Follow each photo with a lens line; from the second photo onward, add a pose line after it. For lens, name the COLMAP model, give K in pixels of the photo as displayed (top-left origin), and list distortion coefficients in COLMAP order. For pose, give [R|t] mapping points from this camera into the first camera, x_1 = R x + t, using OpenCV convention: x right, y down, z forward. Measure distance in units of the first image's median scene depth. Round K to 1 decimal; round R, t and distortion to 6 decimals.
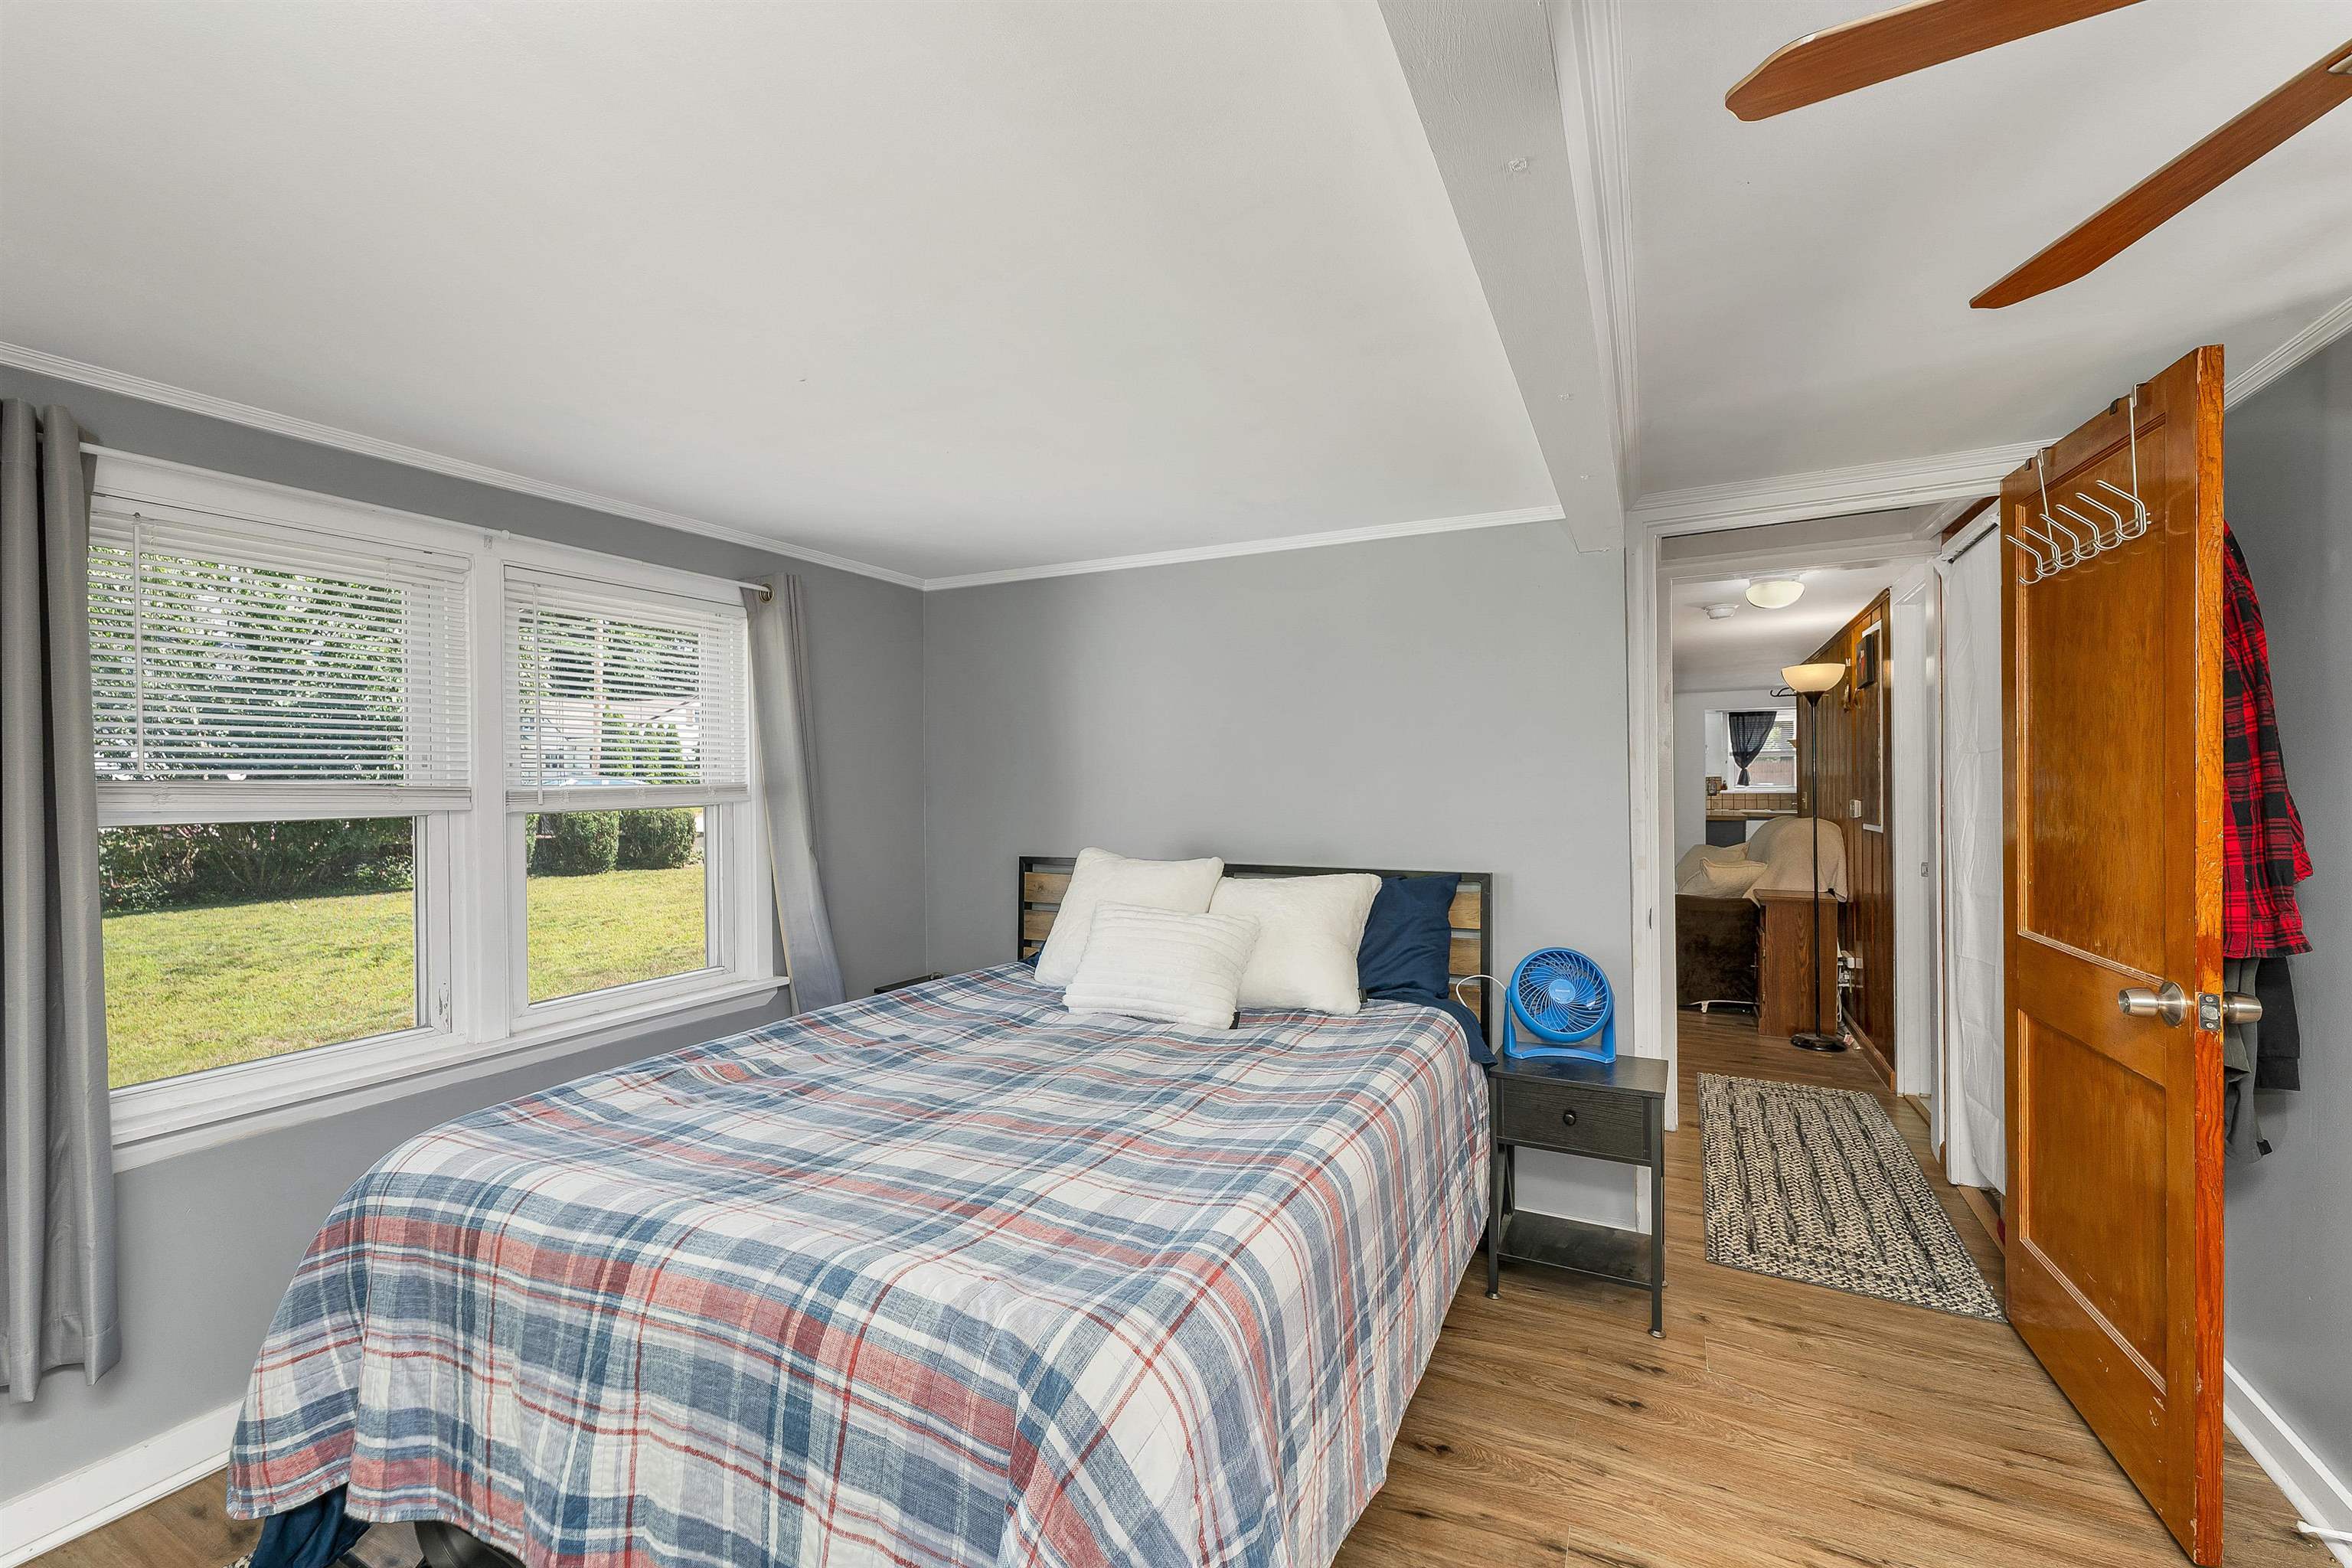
lens RADIAL K [[972.4, 0, 1161.3], [0, 972.4, 781.5], [0, 0, 1]] dist [0.001380, 0.000132]
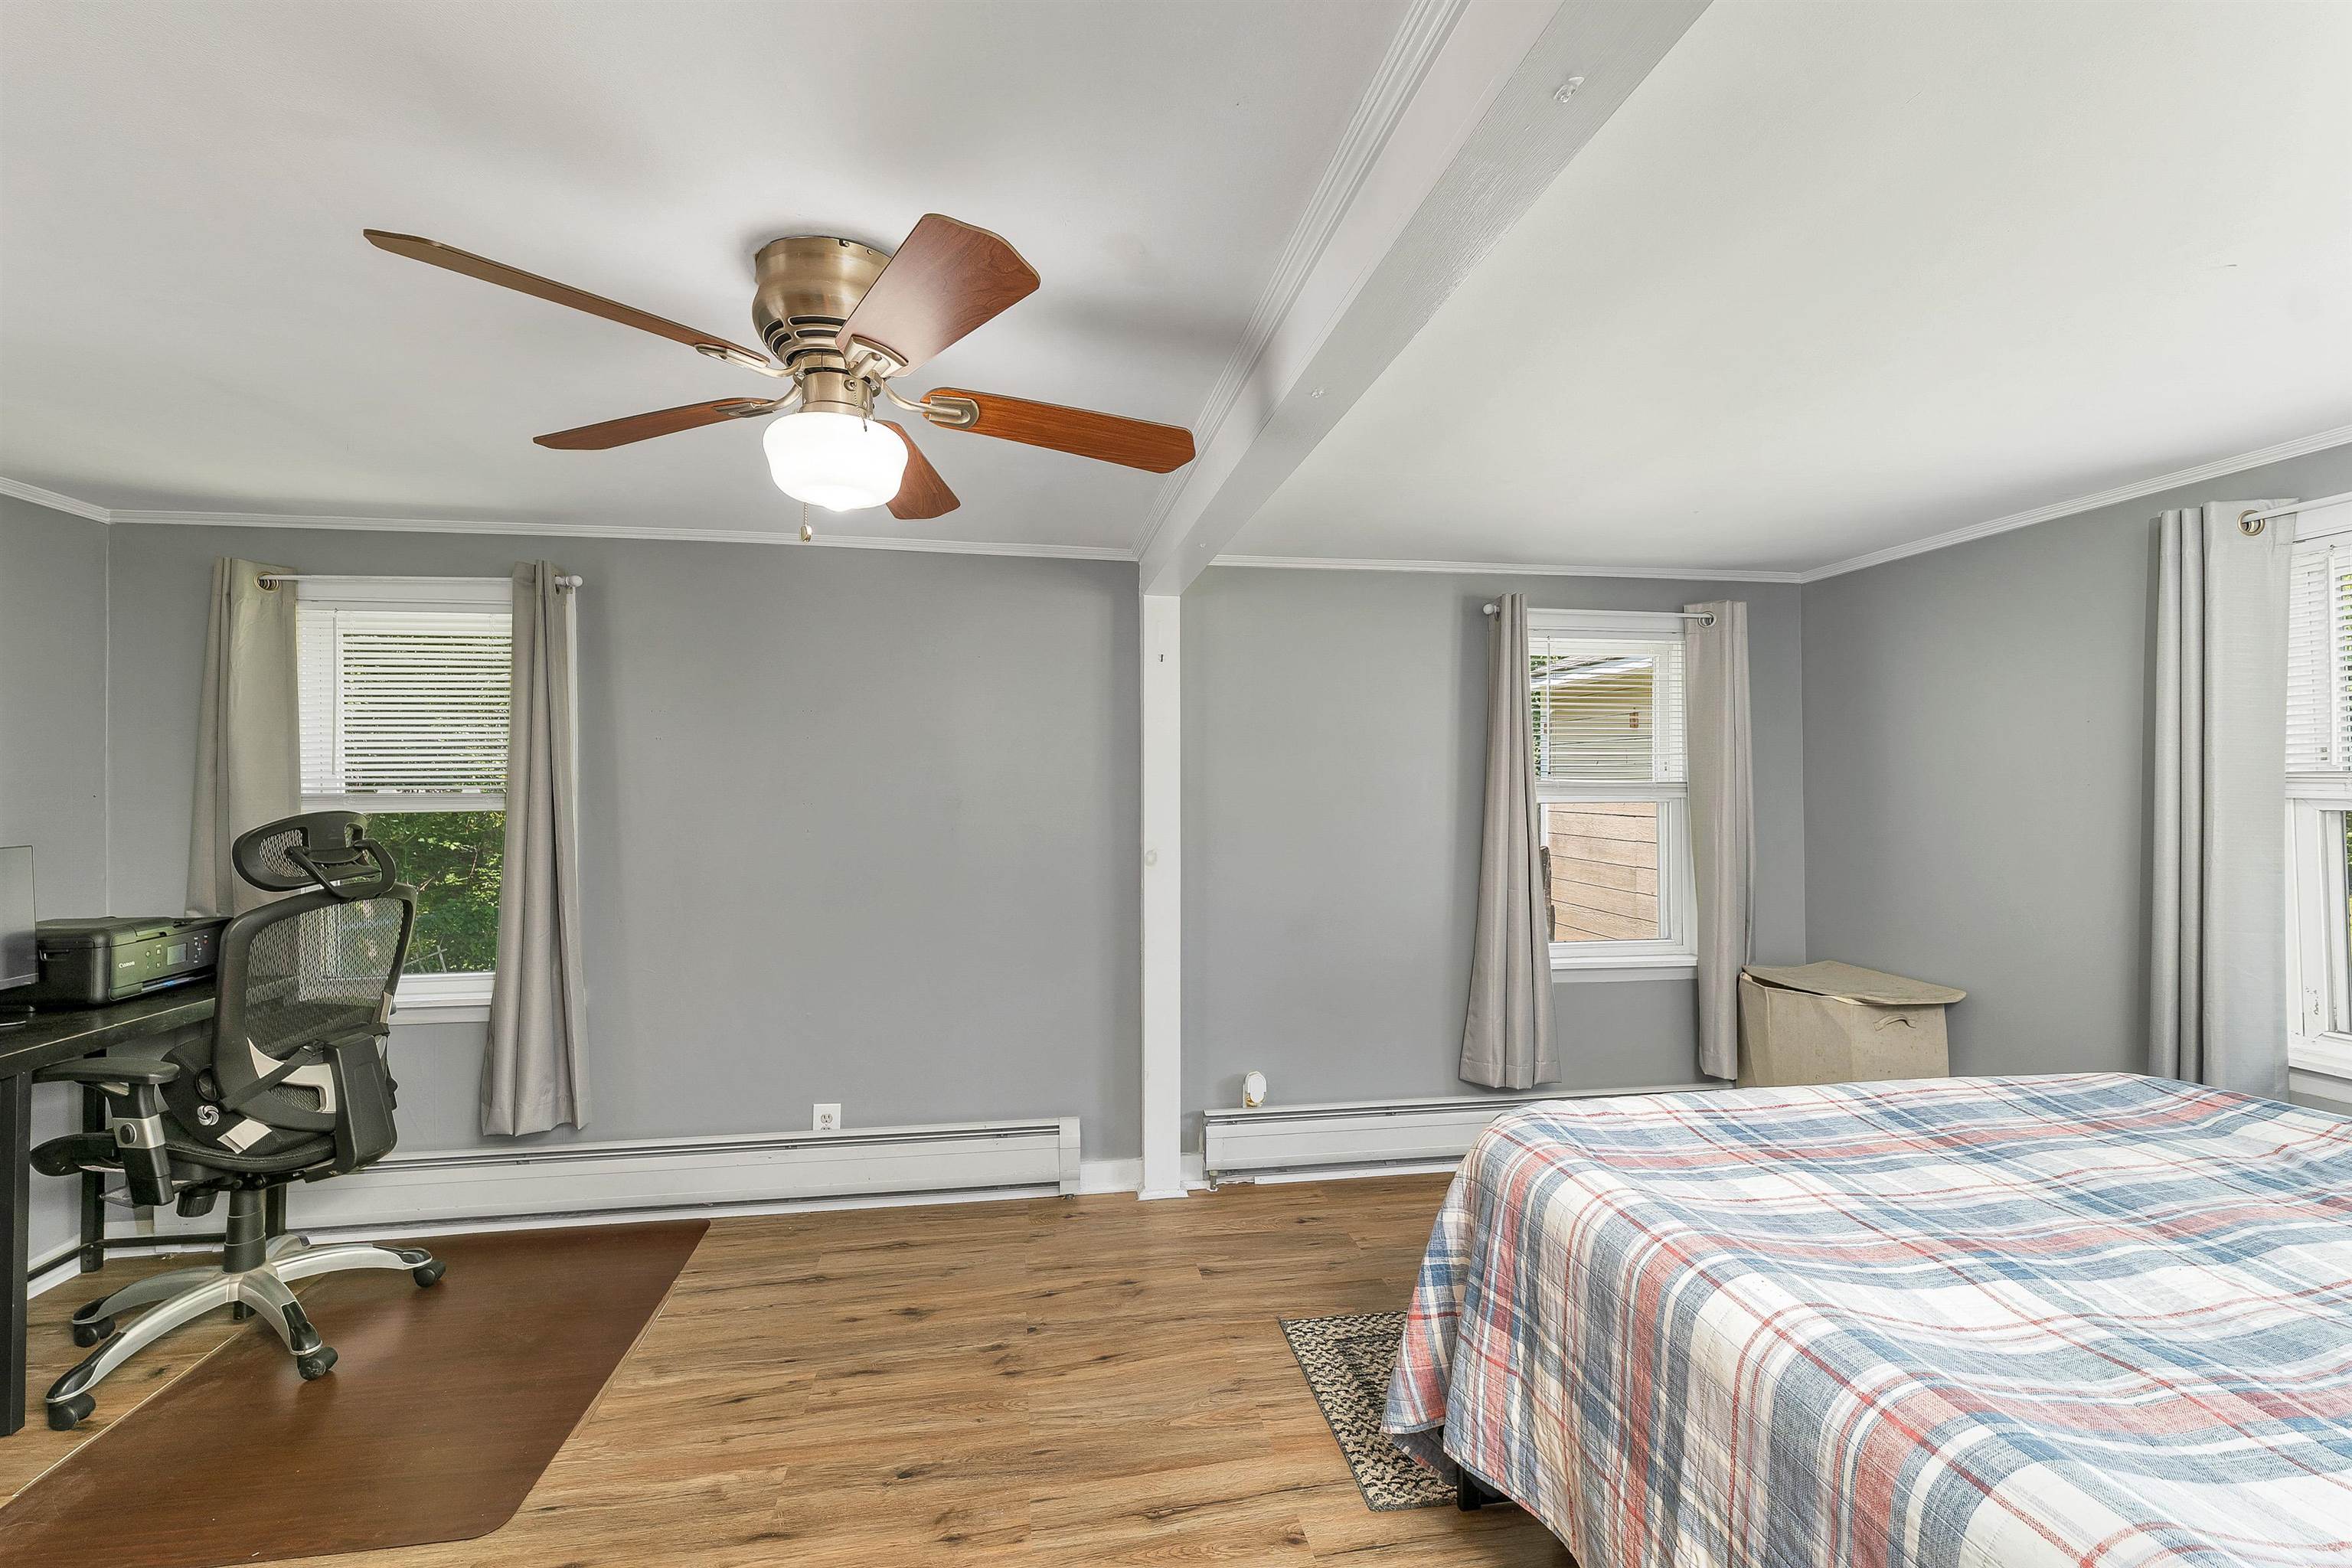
lens RADIAL K [[972.4, 0, 1161.3], [0, 972.4, 781.5], [0, 0, 1]] dist [0.001380, 0.000132]
pose [[-0.806412, 0.011047, -0.591251, 0.860655], [0.015193, 0.999883, -0.002039, -0.009345], [0.591159, -0.010627, -0.806485, 1.206330]]
